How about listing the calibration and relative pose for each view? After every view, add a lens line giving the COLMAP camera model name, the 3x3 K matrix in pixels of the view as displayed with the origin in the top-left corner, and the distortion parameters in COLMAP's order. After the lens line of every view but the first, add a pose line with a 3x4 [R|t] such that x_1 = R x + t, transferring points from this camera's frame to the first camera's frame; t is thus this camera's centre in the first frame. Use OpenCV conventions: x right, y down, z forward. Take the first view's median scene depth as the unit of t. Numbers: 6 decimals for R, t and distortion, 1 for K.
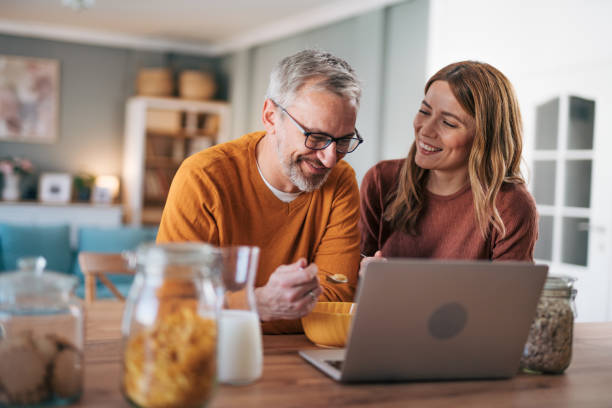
lens RADIAL K [[900.2, 0, 311.3], [0, 900.2, 199.0], [0, 0, 1]] dist [0.003565, 0.000000]
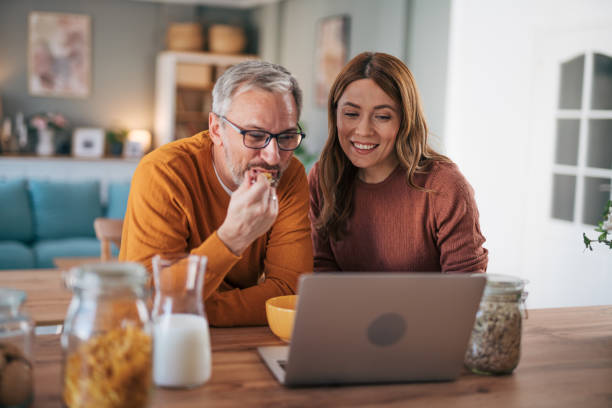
lens RADIAL K [[900.2, 0, 307.1], [0, 900.2, 206.1], [0, 0, 1]] dist [0.003565, 0.000000]
pose [[0.998368, 0.002722, -0.057040, 0.104712], [0.001433, 0.997354, 0.072679, -0.072399], [0.057087, -0.072642, 0.995723, -0.024614]]
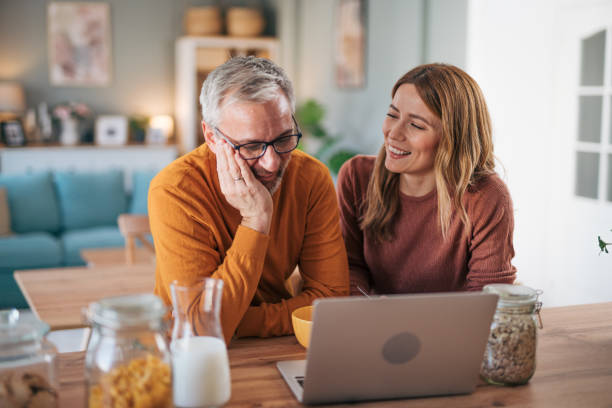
lens RADIAL K [[900.2, 0, 301.8], [0, 900.2, 210.0], [0, 0, 1]] dist [0.003565, 0.000000]
pose [[0.995491, -0.023665, -0.091857, 0.120452], [0.033526, 0.993657, 0.107339, -0.126576], [0.088734, -0.109935, 0.989970, -0.034171]]
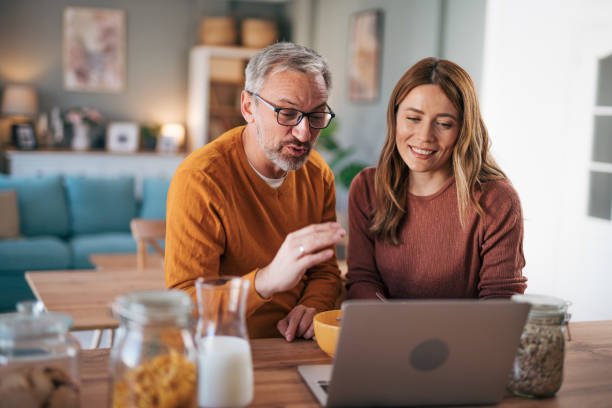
lens RADIAL K [[900.2, 0, 301.0], [0, 900.2, 206.6], [0, 0, 1]] dist [0.003565, 0.000000]
pose [[0.995223, 0.005898, -0.097446, 0.092492], [0.002596, 0.996221, 0.086811, -0.110293], [0.097590, -0.086649, 0.991447, -0.023475]]
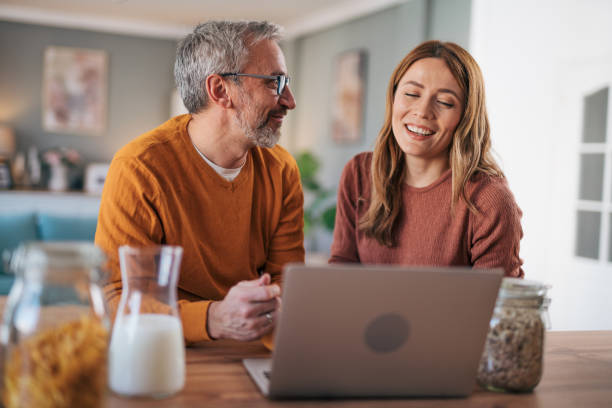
lens RADIAL K [[900.2, 0, 305.3], [0, 900.2, 203.5], [0, 0, 1]] dist [0.003565, 0.000000]
pose [[0.996542, 0.009228, -0.082572, 0.126737], [-0.008070, 0.999864, 0.014351, -0.004972], [0.082693, -0.013635, 0.996482, 0.090067]]
